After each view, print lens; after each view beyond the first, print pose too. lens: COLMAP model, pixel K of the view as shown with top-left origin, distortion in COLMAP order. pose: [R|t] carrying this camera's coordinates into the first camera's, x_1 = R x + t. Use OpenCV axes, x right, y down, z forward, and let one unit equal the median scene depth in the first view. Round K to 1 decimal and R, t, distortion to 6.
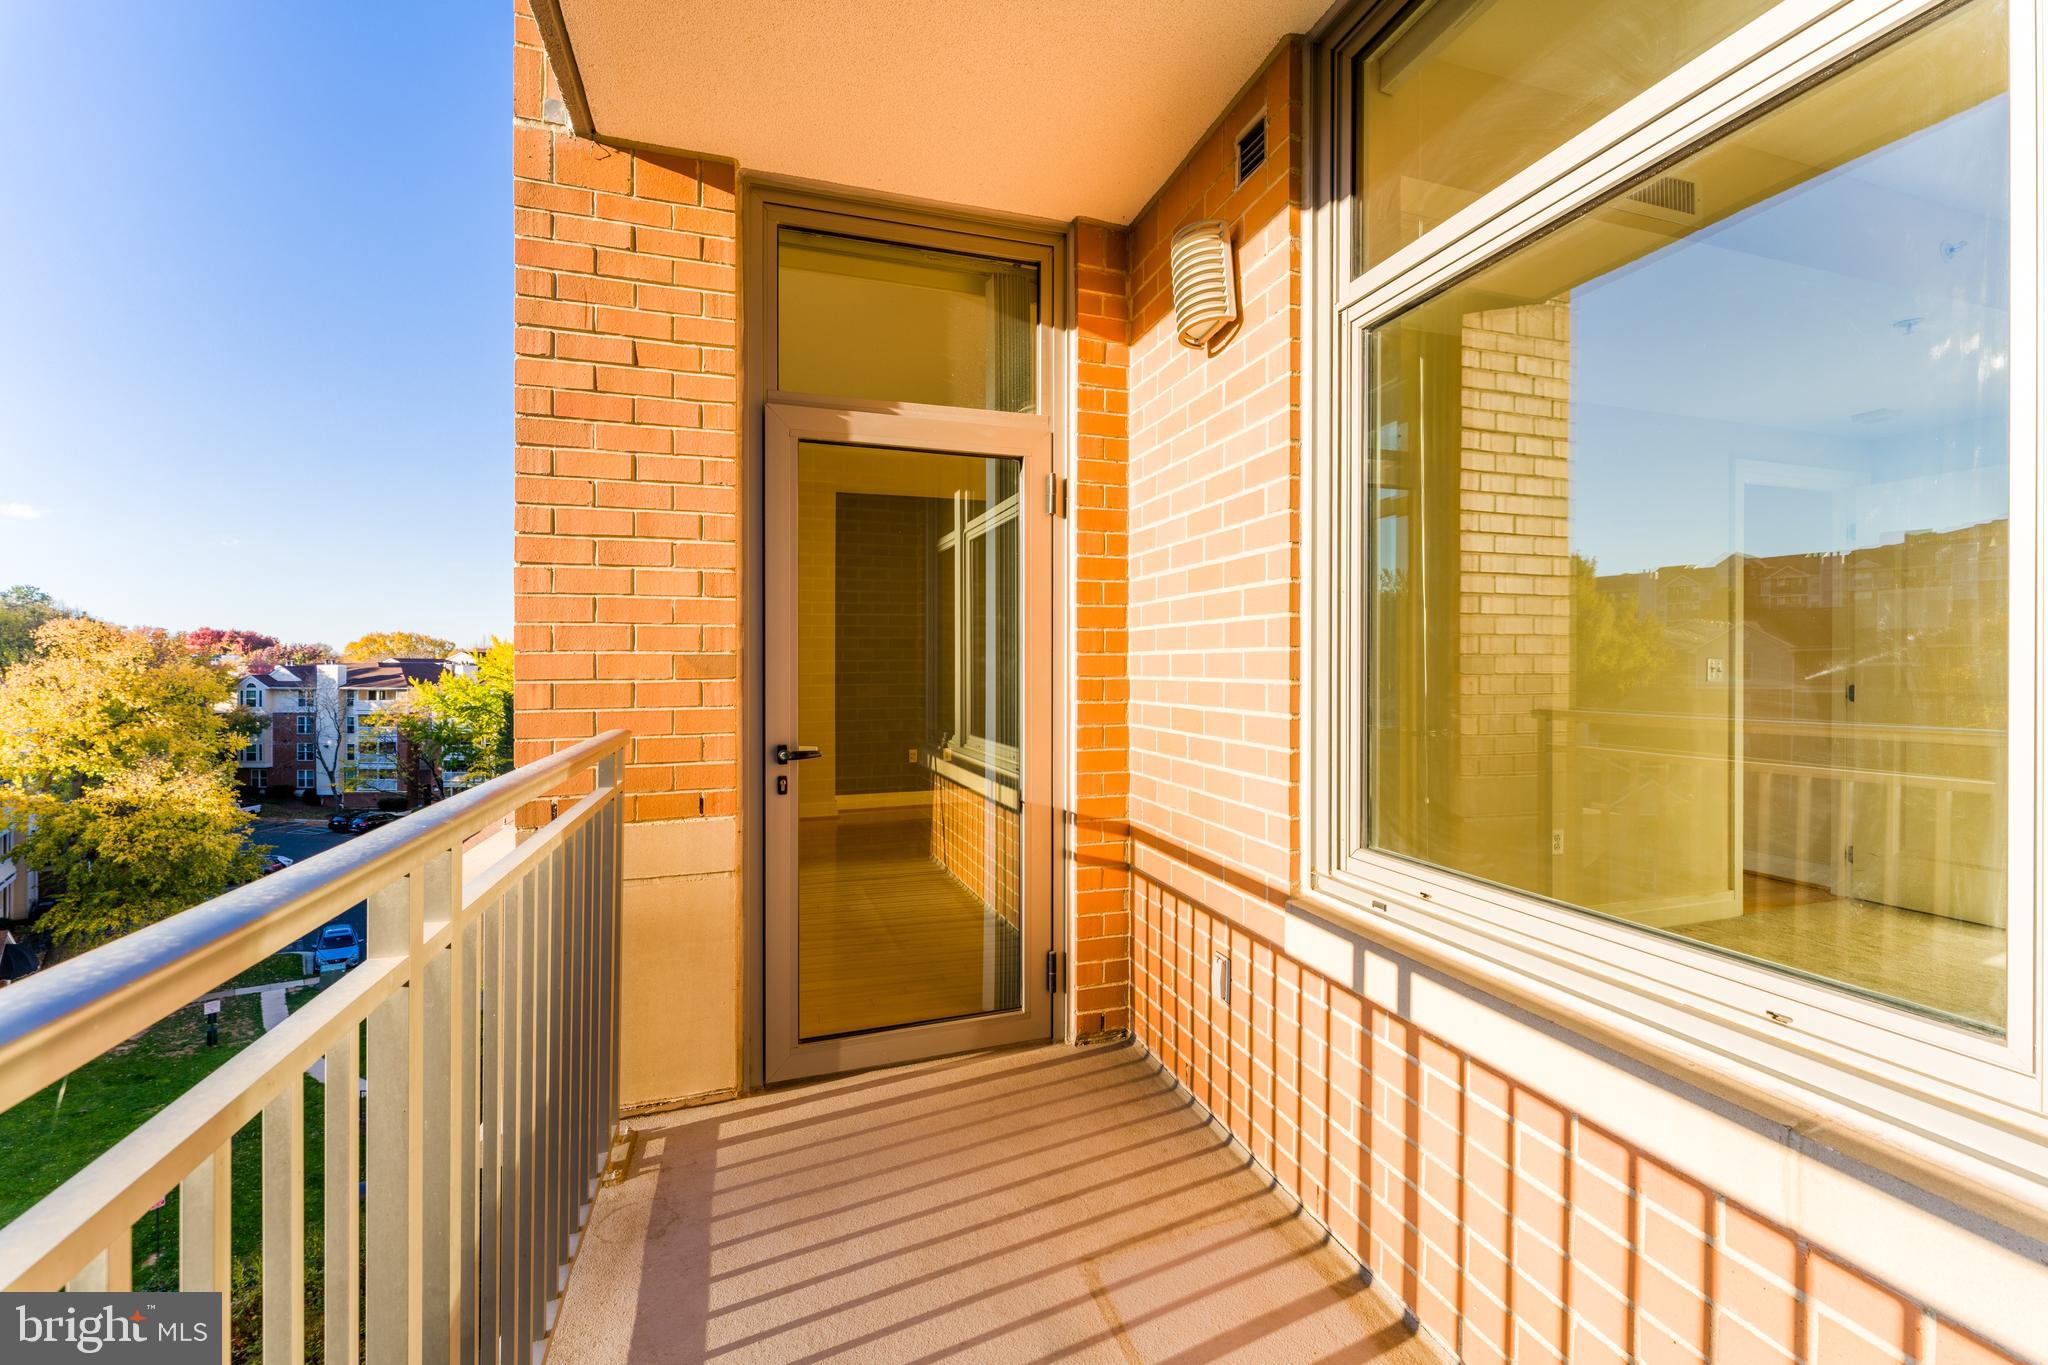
lens RADIAL K [[828.2, 0, 1042.2], [0, 828.2, 674.9], [0, 0, 1]] dist [0.002876, -0.000604]
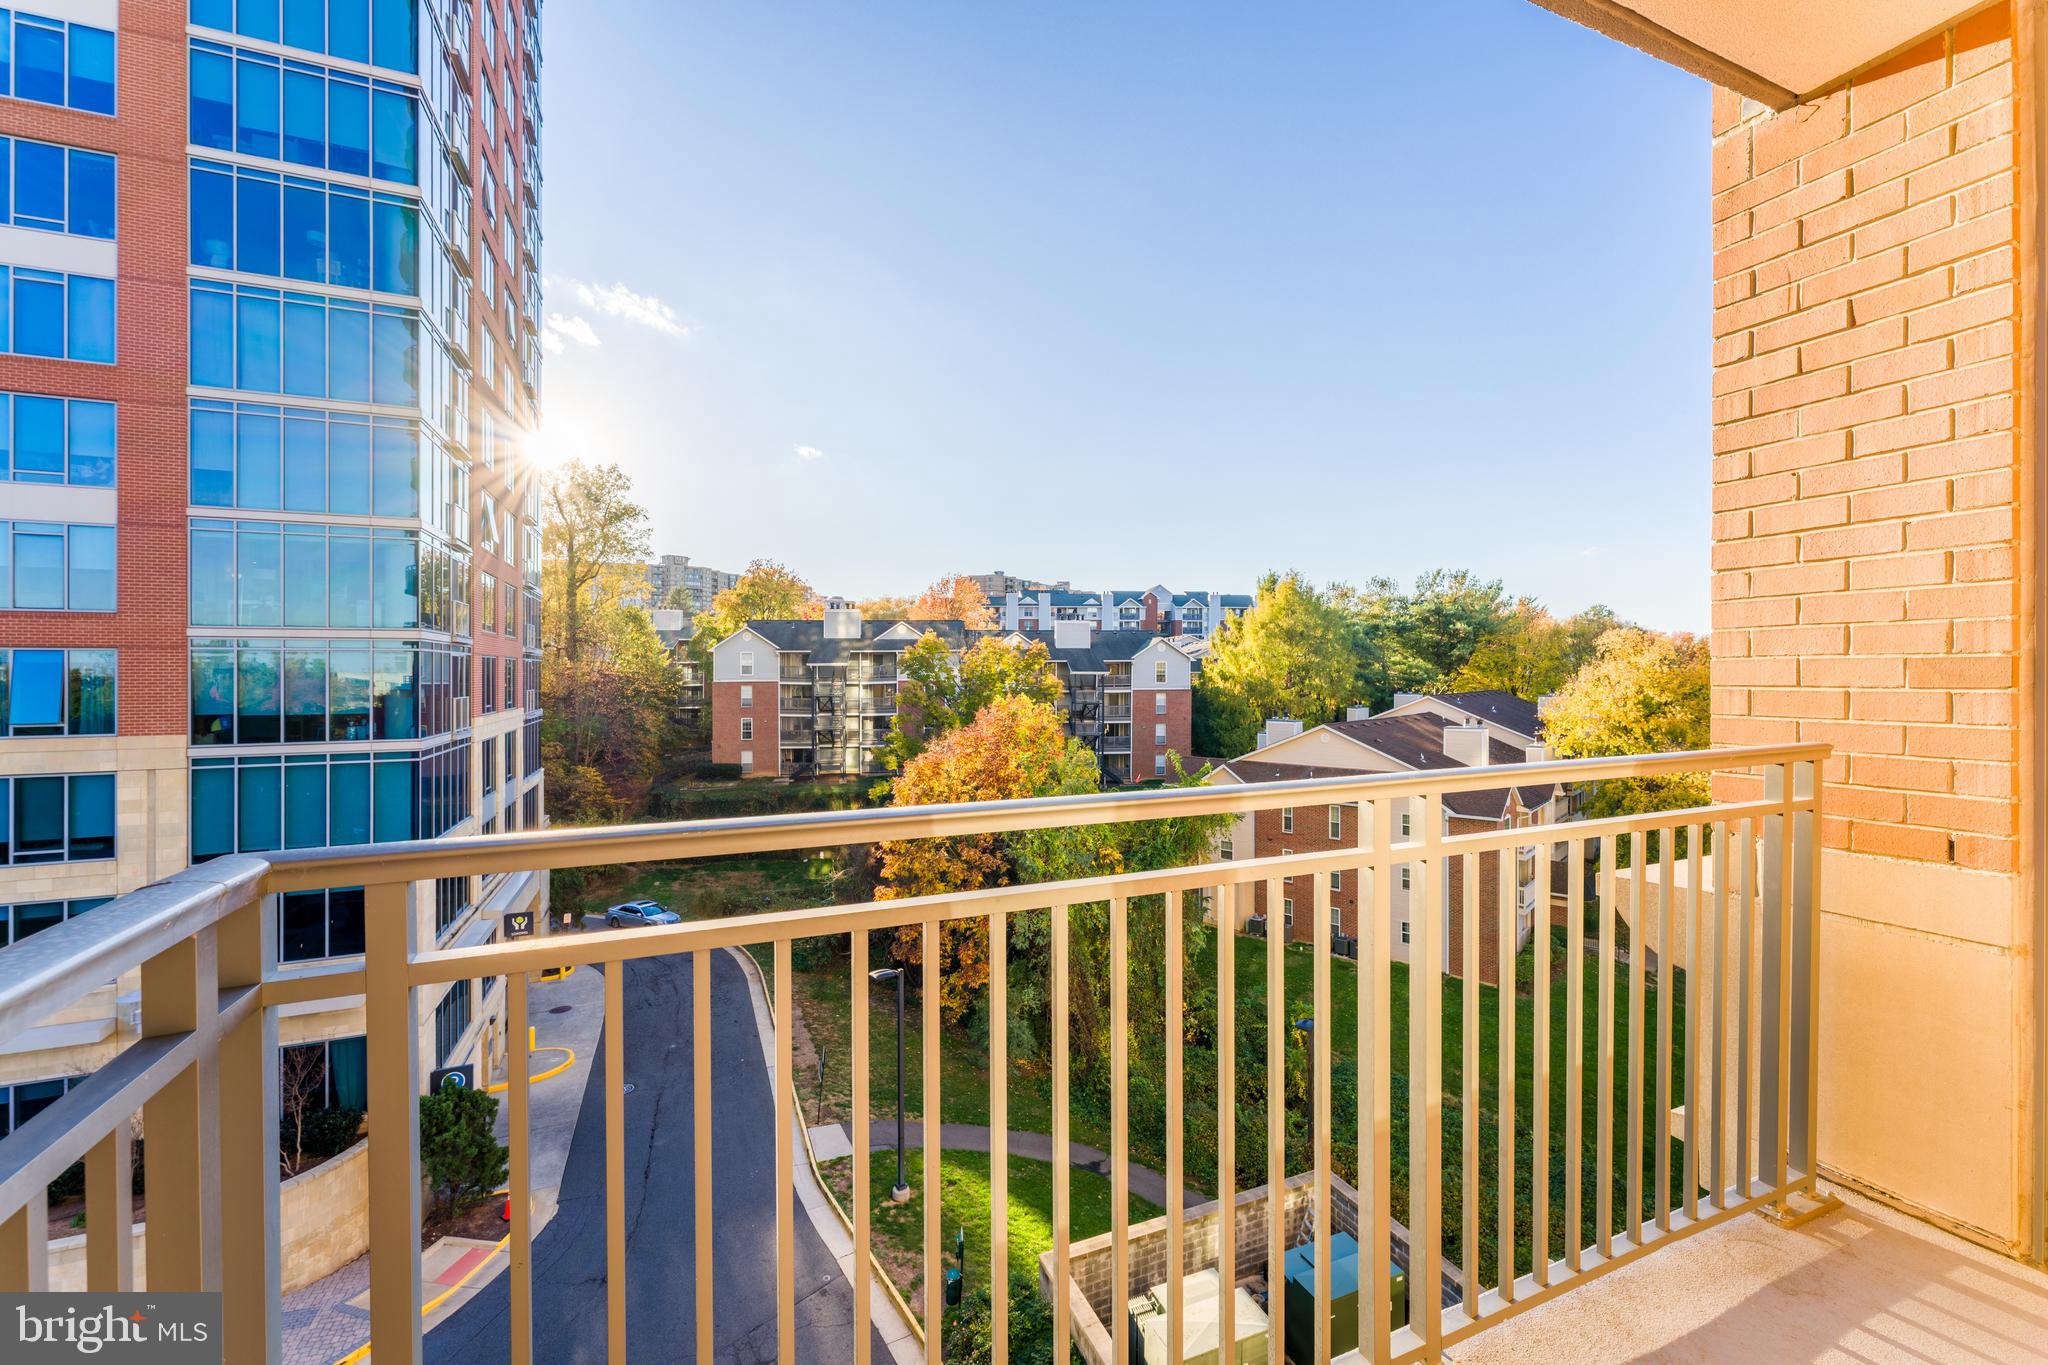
lens RADIAL K [[828.2, 0, 1018.0], [0, 828.2, 675.3], [0, 0, 1]] dist [0.002876, -0.000604]
pose [[0.069477, 0.006223, -0.997564, 0.311868], [-0.004667, 0.999972, 0.005913, -0.007917], [0.997573, 0.004245, 0.069505, 0.064907]]
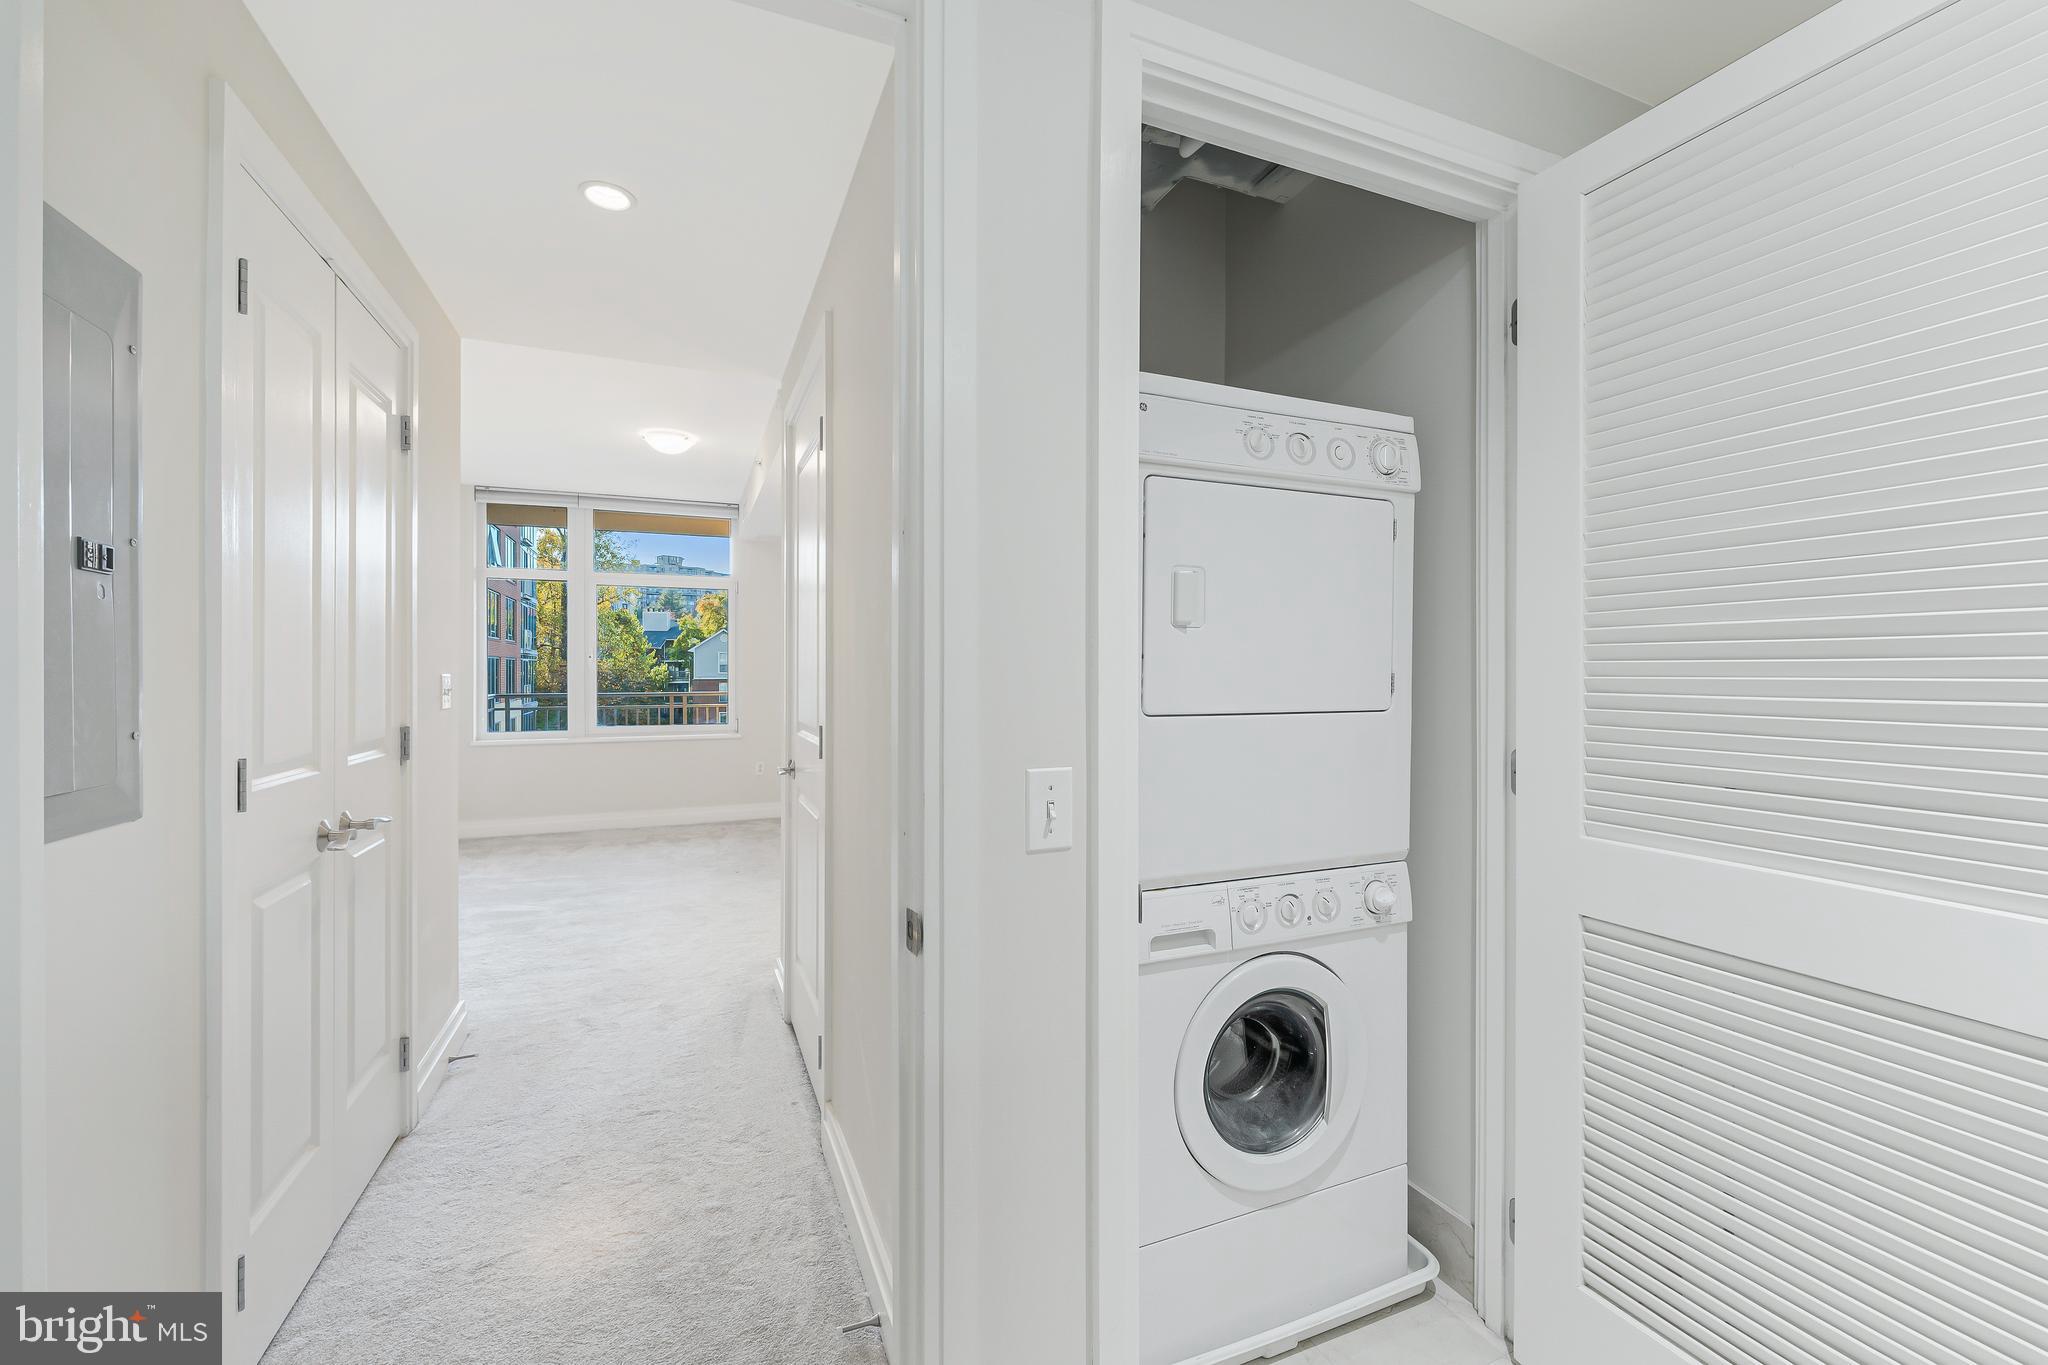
lens RADIAL K [[828.2, 0, 1028.0], [0, 828.2, 681.4], [0, 0, 1]] dist [0.002876, -0.000604]
pose [[0.079934, 0.014672, -0.996692, 6.007566], [-0.010556, 0.999848, 0.013871, -0.052581], [0.996744, 0.009412, 0.080077, 2.949750]]
